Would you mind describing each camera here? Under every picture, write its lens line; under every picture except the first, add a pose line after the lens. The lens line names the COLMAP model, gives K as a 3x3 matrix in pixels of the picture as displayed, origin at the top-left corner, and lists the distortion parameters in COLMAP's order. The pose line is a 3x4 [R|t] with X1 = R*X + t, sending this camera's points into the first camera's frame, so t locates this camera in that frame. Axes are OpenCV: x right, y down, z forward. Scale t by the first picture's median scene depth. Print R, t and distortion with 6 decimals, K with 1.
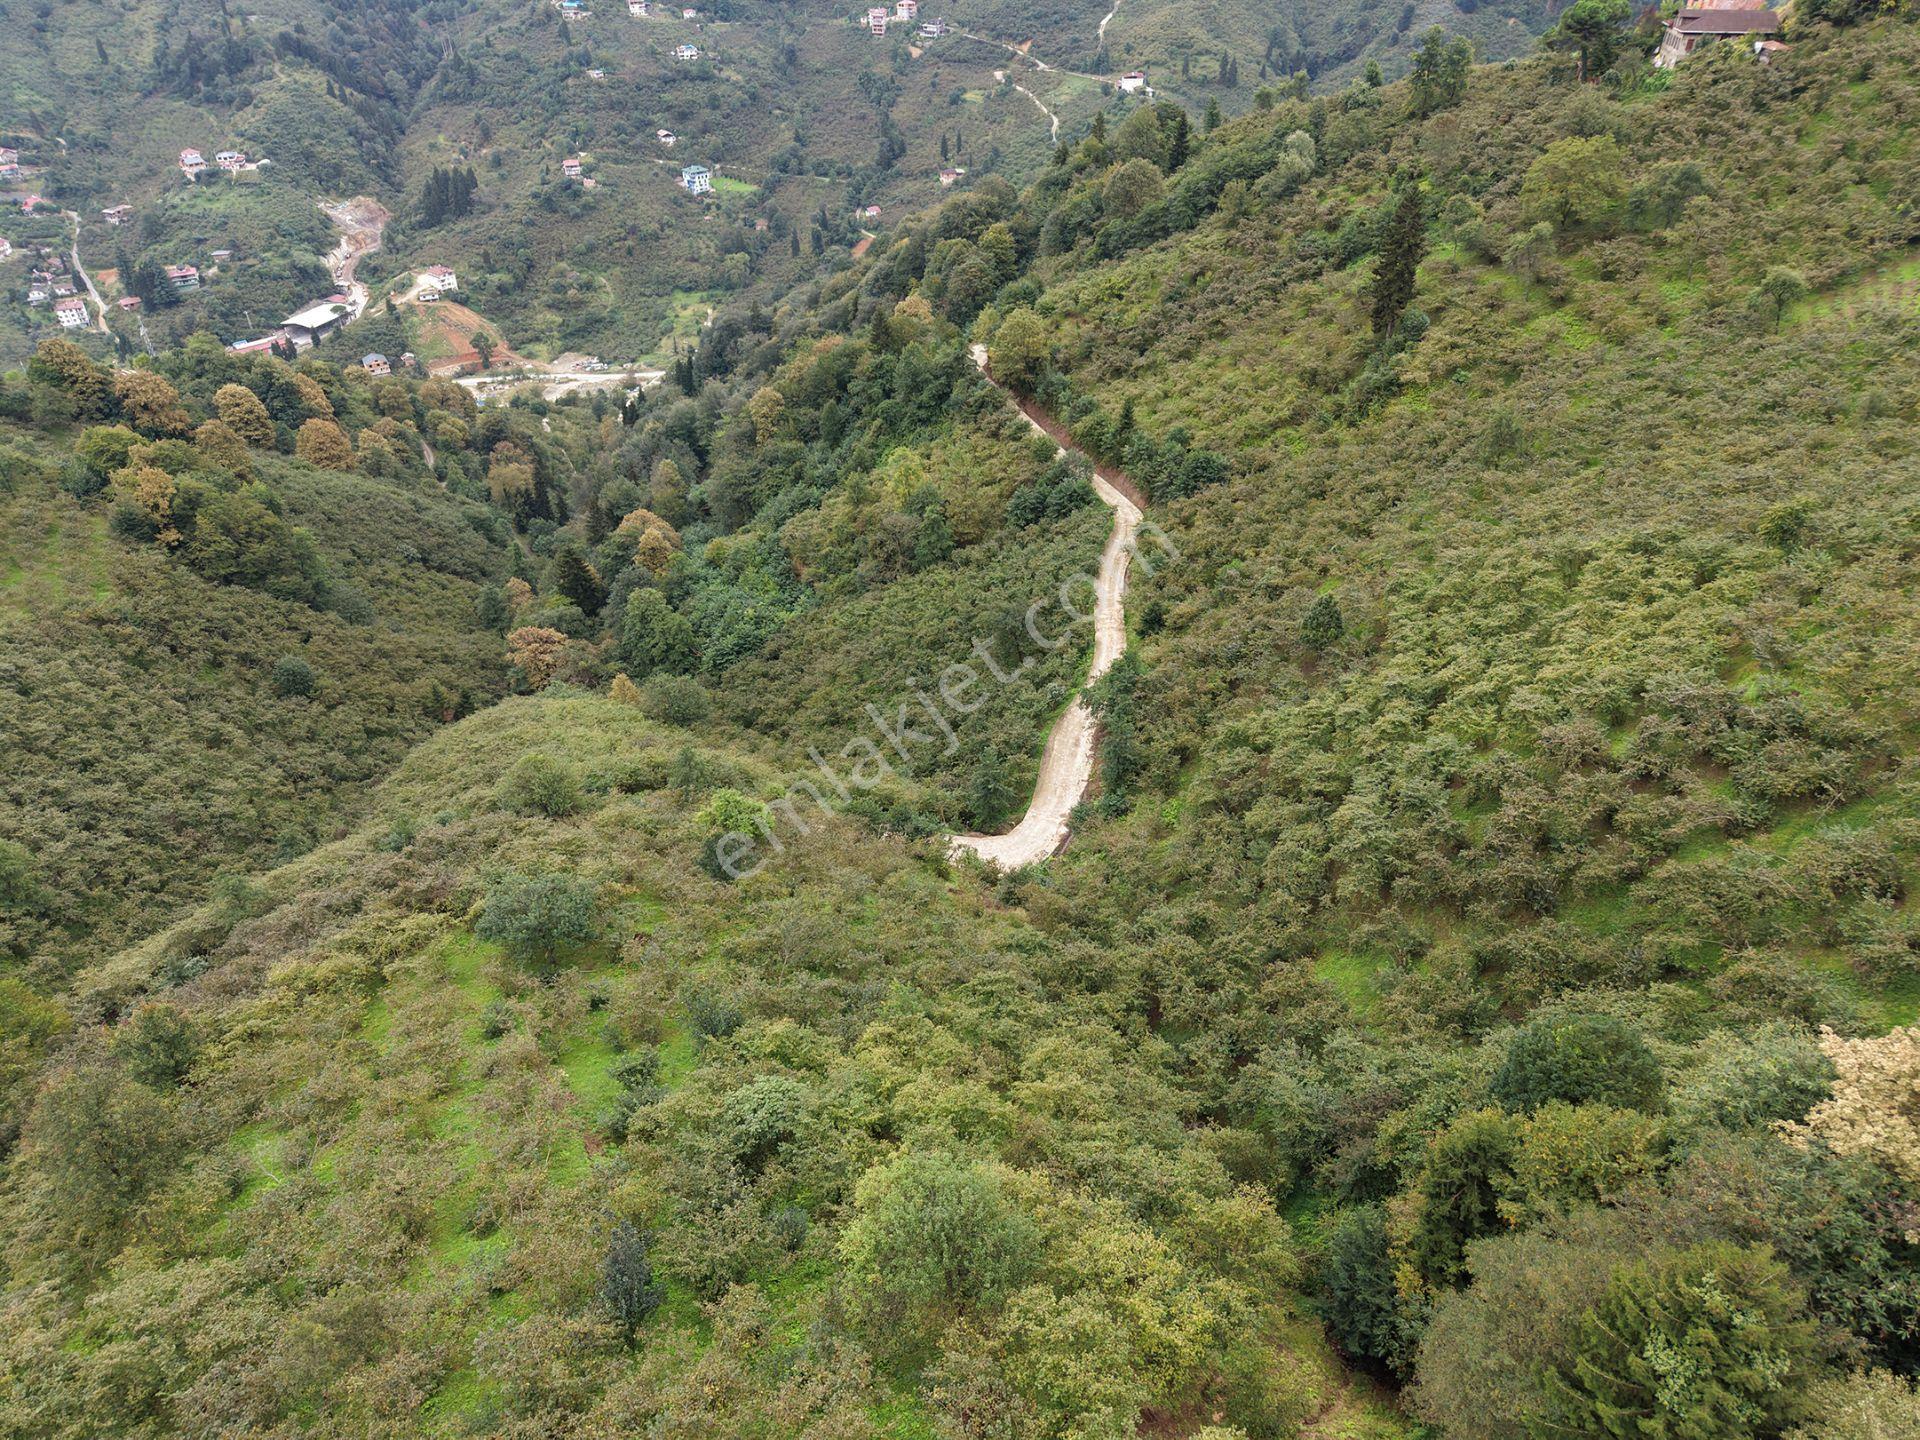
lens RADIAL K [[1289.8, 0, 960.0], [0, 1289.8, 720.0], [0, 0, 1]] dist [0.018929, -0.015069]
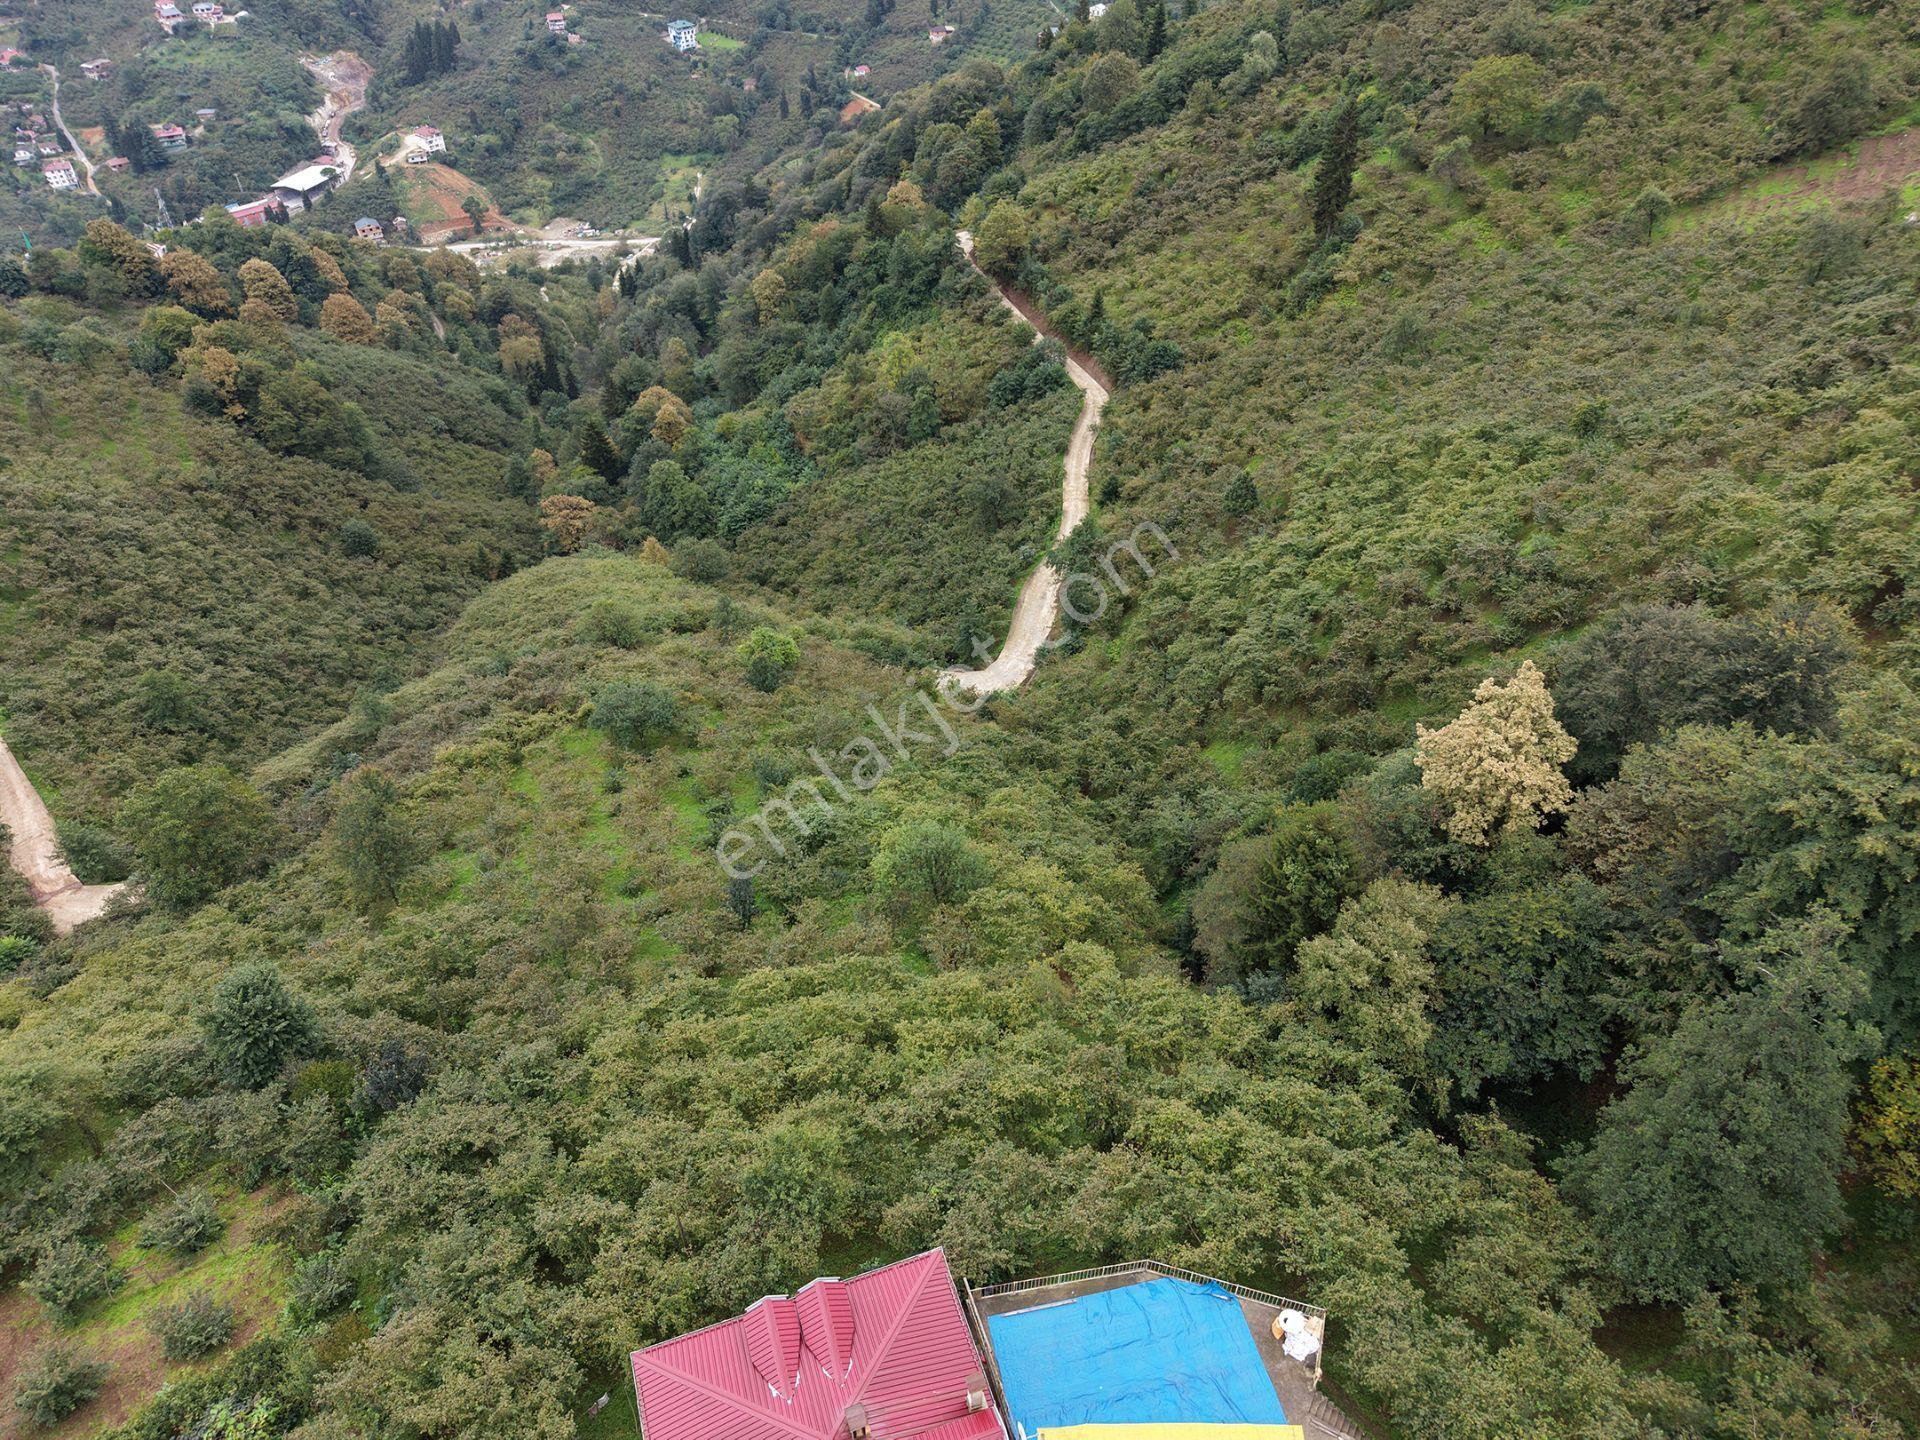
lens RADIAL K [[1289.8, 0, 960.0], [0, 1289.8, 720.0], [0, 0, 1]] dist [0.018929, -0.015069]
pose [[0.999961, 0.002366, 0.008545, 0.002011], [-0.003207, 0.995011, 0.099717, 0.009620], [-0.008267, -0.099741, 0.994979, -0.143422]]
